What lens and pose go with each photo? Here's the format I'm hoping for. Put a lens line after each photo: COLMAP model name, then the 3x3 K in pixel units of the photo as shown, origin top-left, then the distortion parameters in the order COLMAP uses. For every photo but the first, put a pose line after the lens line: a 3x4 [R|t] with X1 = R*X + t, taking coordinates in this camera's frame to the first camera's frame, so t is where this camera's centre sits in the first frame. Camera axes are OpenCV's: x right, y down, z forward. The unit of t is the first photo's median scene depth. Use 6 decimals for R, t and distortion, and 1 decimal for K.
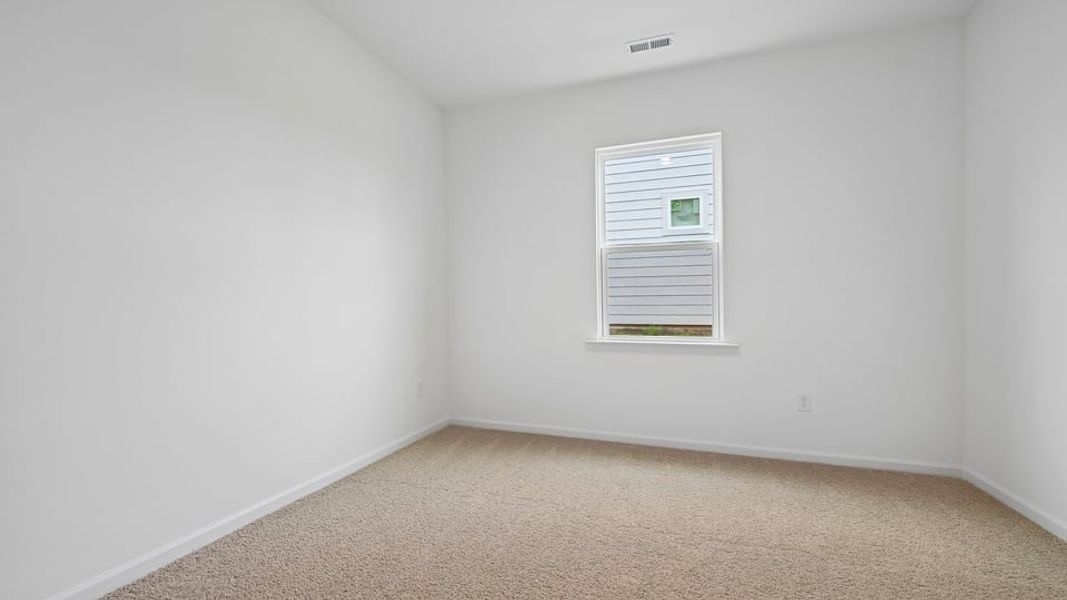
lens RADIAL K [[421.9, 0, 534.6], [0, 421.9, 308.3], [0, 0, 1]] dist [0.000400, 0.000034]
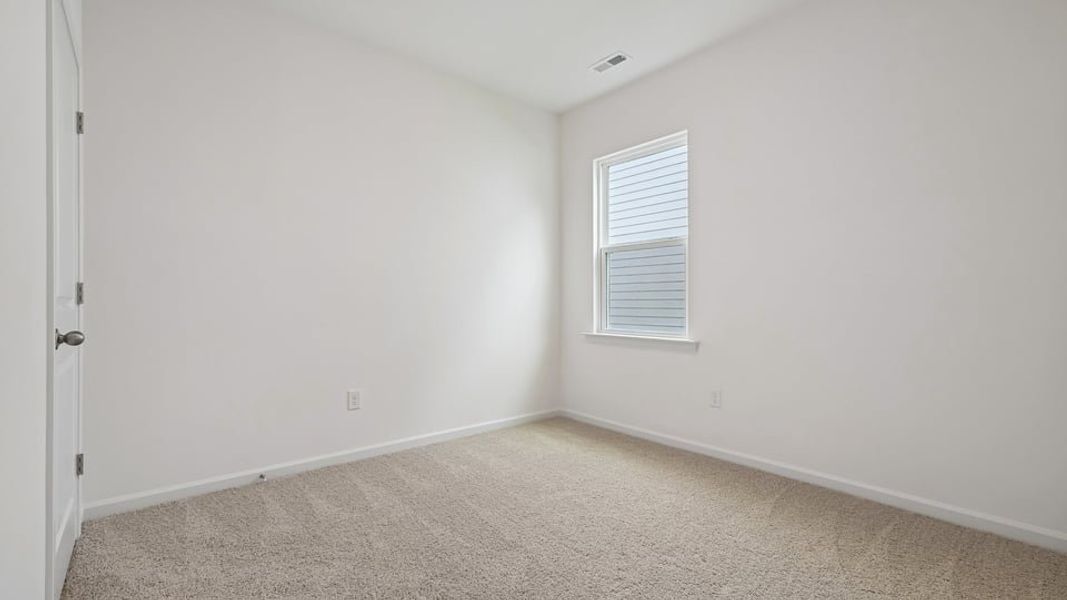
lens RADIAL K [[496.7, 0, 527.3], [0, 496.7, 307.0], [0, 0, 1]] dist [-0.009104, -0.000022]
pose [[0.854355, 0.017143, -0.519406, 0.676563], [-0.018501, 0.999826, 0.002568, 0.008048], [0.519360, 0.007416, 0.854524, -0.185790]]
